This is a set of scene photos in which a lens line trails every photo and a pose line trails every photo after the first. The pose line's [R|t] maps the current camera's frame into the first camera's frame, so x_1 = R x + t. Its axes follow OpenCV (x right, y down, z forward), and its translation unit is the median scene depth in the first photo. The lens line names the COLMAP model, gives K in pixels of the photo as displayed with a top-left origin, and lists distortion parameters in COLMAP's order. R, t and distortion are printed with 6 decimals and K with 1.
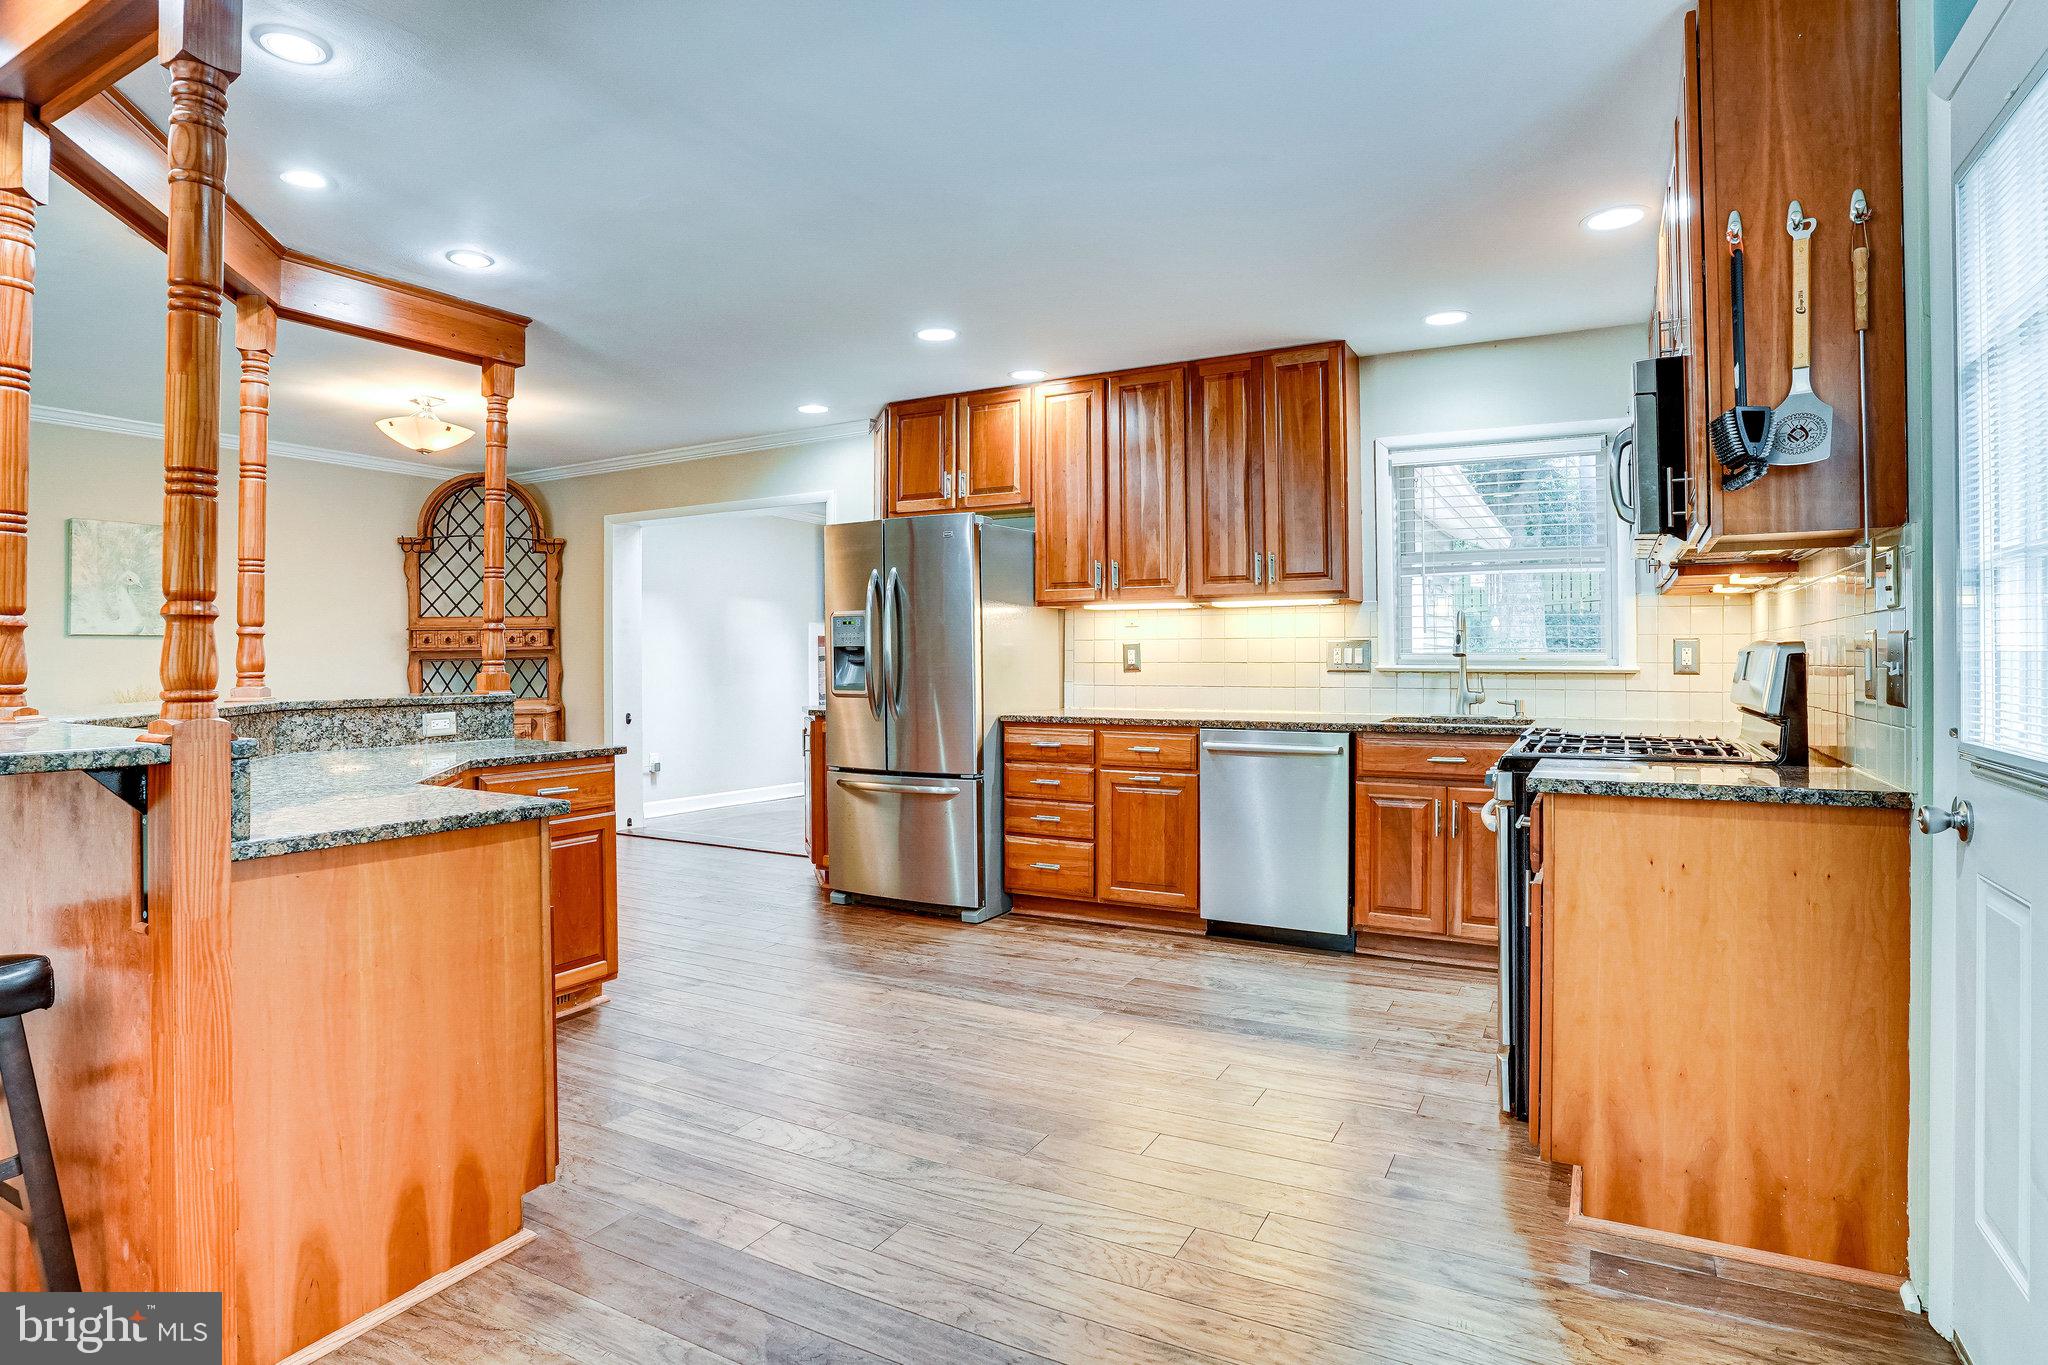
lens RADIAL K [[1075.4, 0, 1021.0], [0, 1075.4, 650.5], [0, 0, 1]] dist [-0.081408, 0.037114]
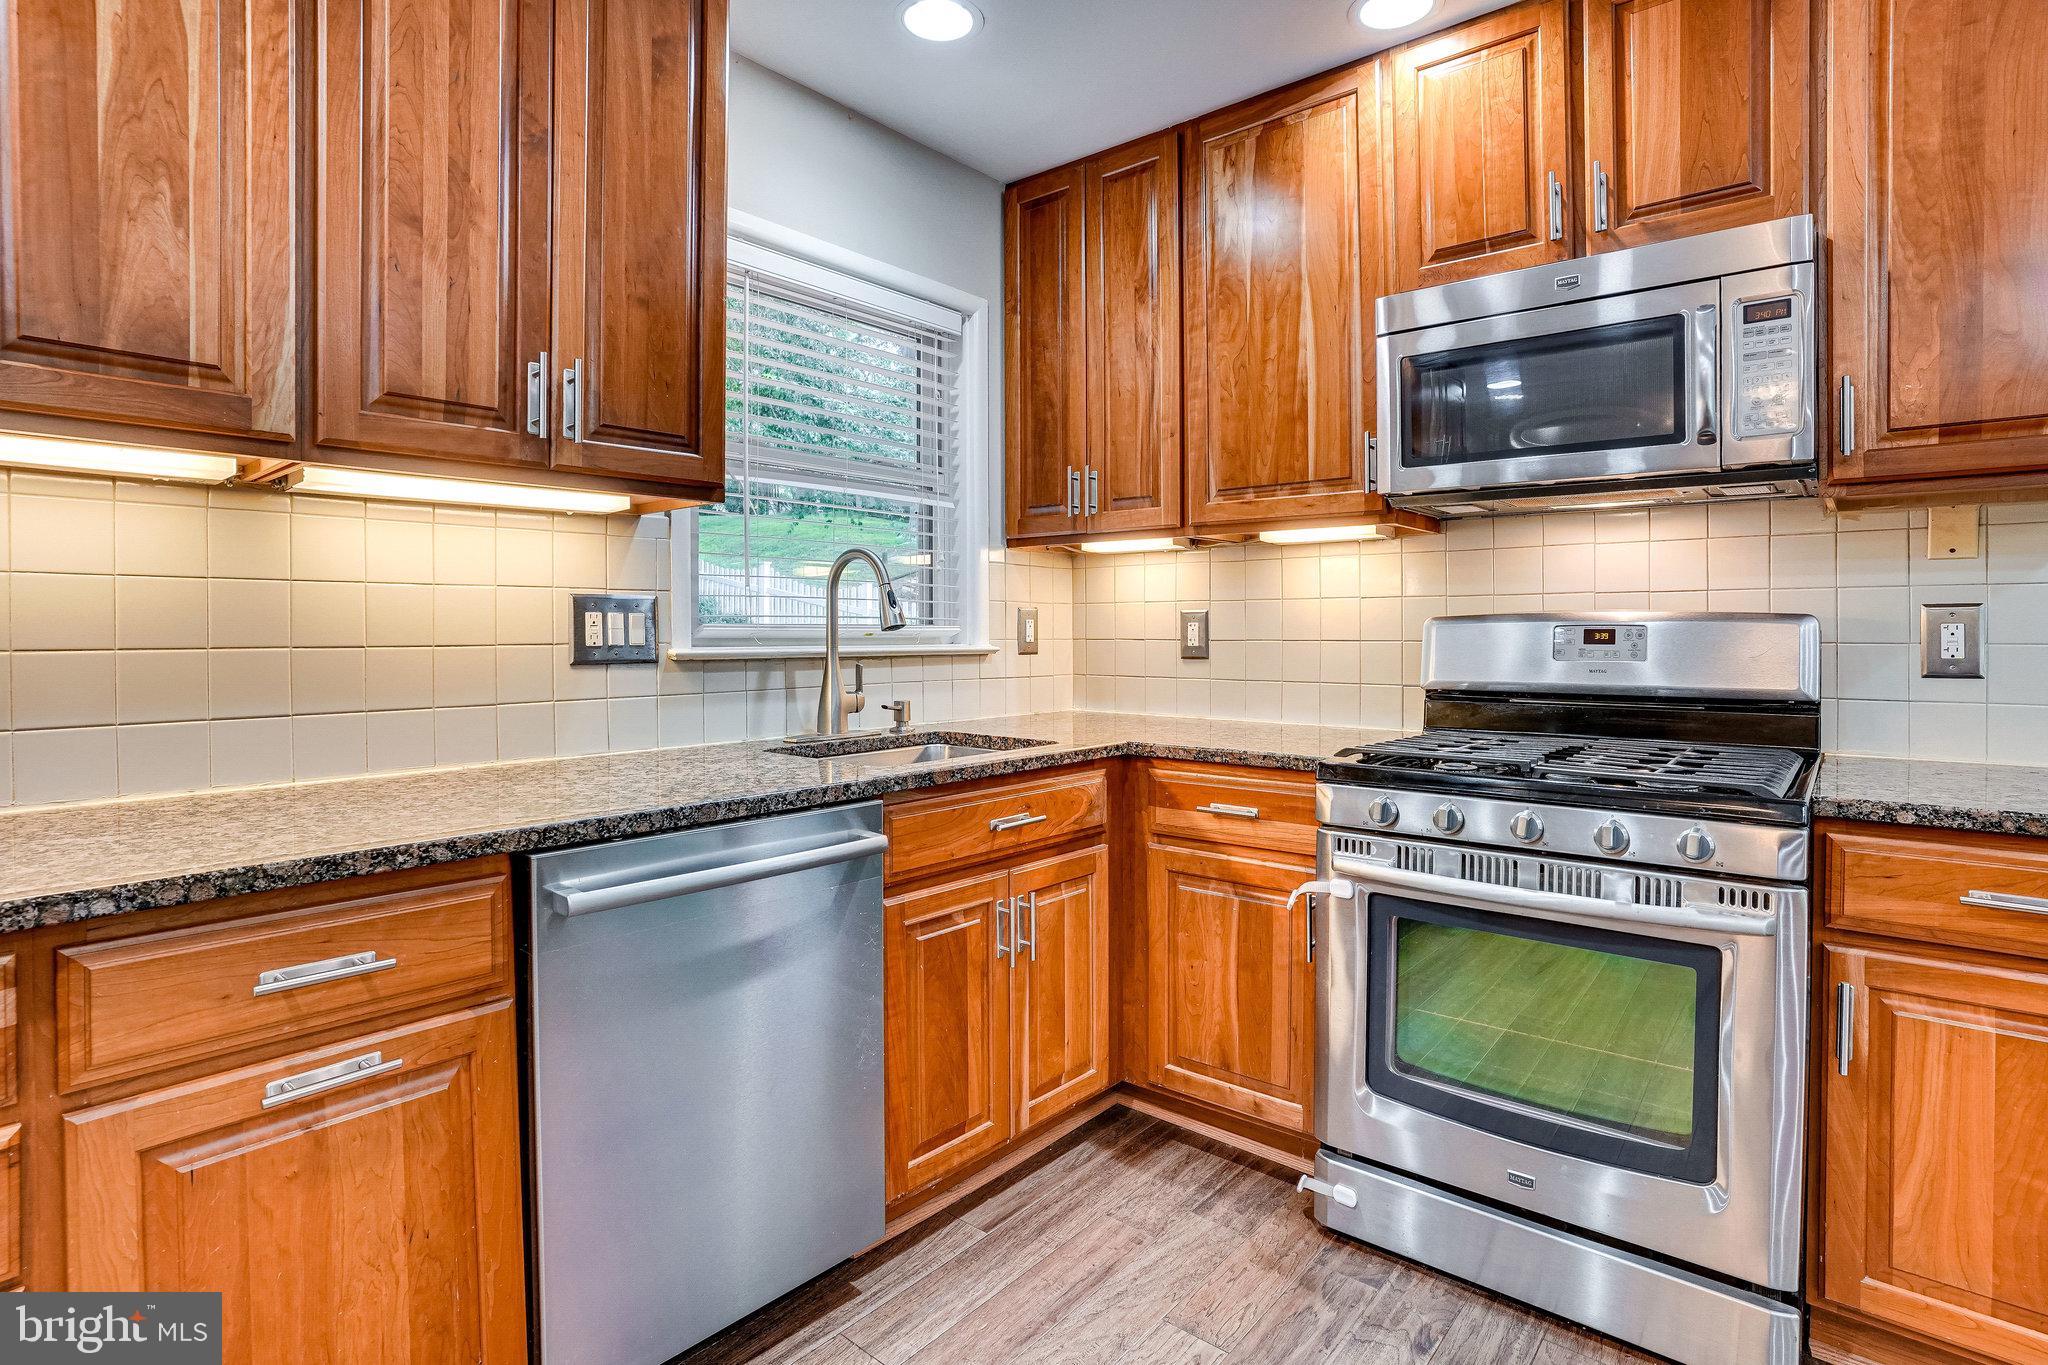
lens RADIAL K [[1022.5, 0, 1023.7], [0, 1022.5, 645.5], [0, 0, 1]] dist [-0.072169, 0.030564]
pose [[0.199528, -0.011235, 0.979828, -0.089815], [-0.004605, 0.999912, 0.012403, 0.005719], [-0.979881, -0.006987, 0.199459, 0.750511]]
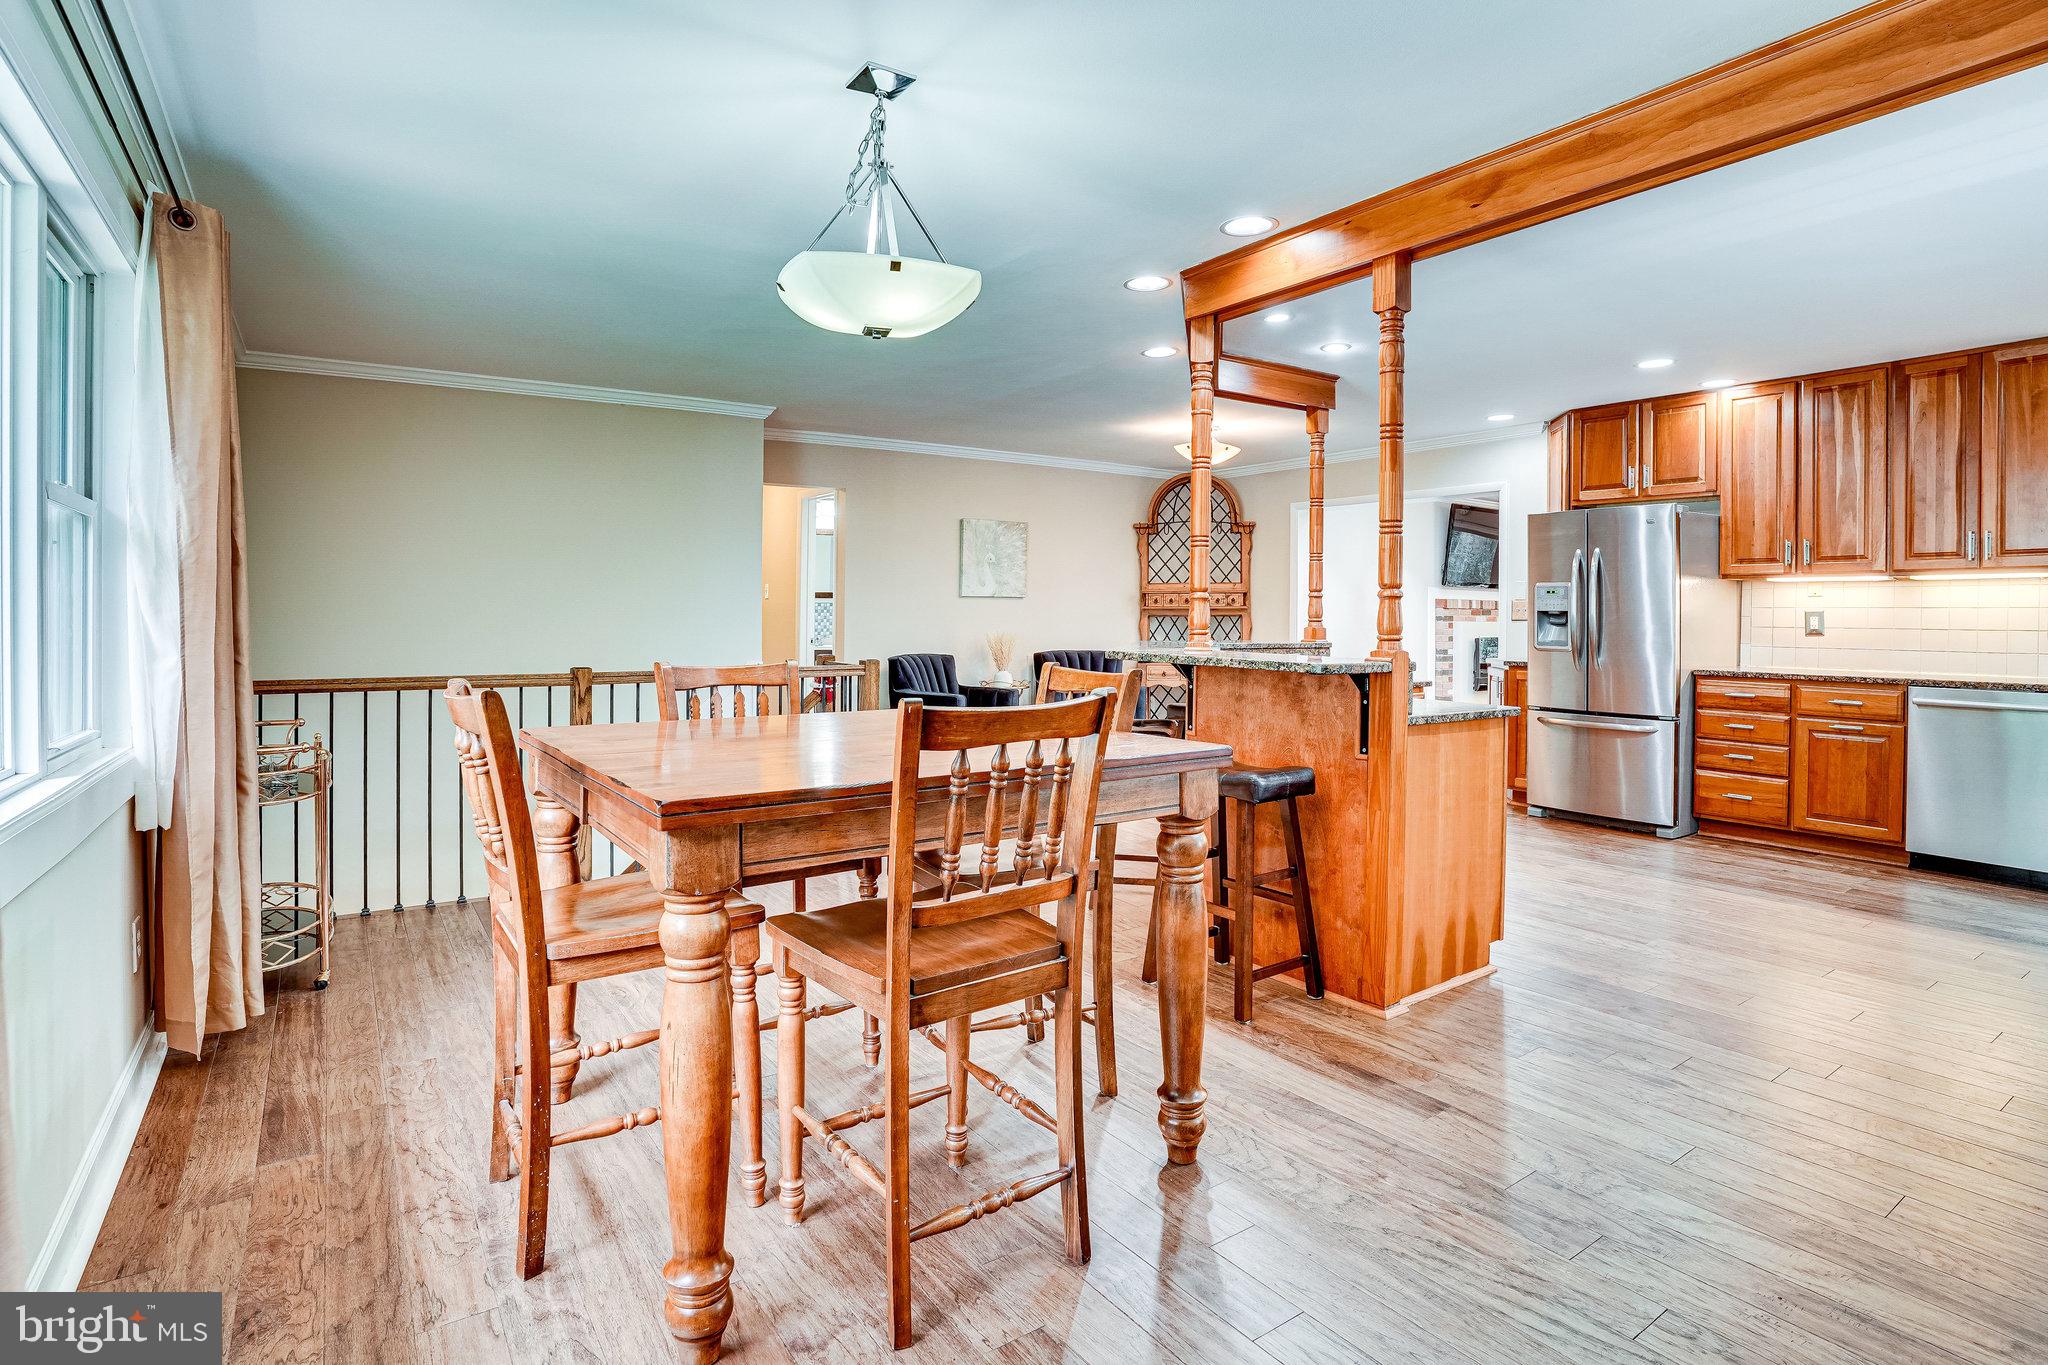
lens RADIAL K [[1034.0, 0, 1028.2], [0, 1034.0, 615.7], [0, 0, 1]] dist [-0.072433, 0.035635]
pose [[0.899095, 0.014046, -0.437527, -0.204177], [-0.010630, 0.999891, 0.010256, -0.003799], [0.437624, -0.004571, 0.899147, -0.359455]]
